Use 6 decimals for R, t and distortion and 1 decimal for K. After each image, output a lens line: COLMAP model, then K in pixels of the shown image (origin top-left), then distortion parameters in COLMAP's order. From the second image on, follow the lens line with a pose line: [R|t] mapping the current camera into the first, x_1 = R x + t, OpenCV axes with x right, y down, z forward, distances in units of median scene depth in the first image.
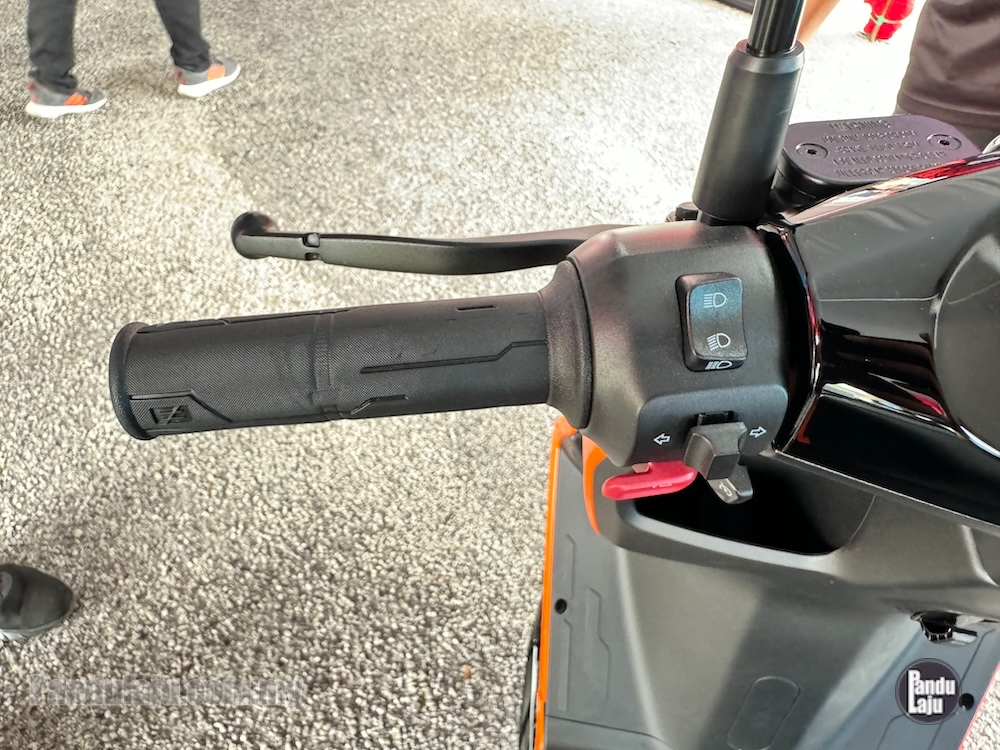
lens RADIAL K [[719.3, 0, 500.0], [0, 719.3, 375.0], [0, 0, 1]] dist [0.006133, -0.000776]
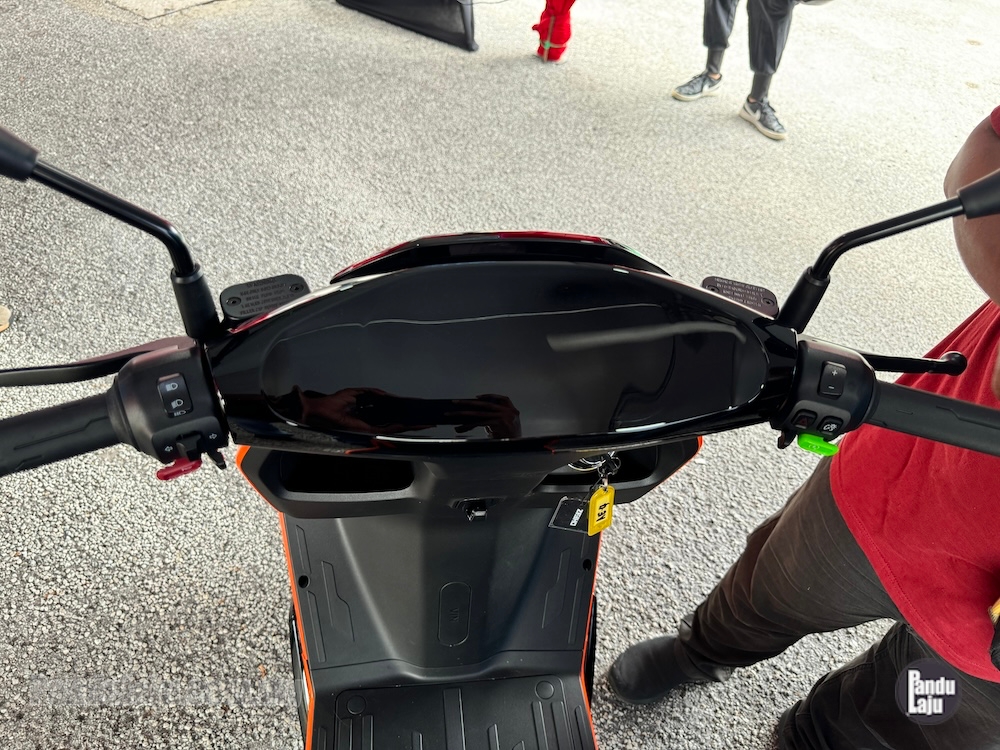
lens RADIAL K [[697.7, 0, 500.0], [0, 697.7, 375.0], [0, 0, 1]] dist [0.002737, -0.004584]
pose [[0.939401, -0.188693, 0.286220, 0.067141], [0.190684, 0.981423, 0.021167, 0.001358], [-0.284897, 0.034693, 0.957930, -0.155473]]
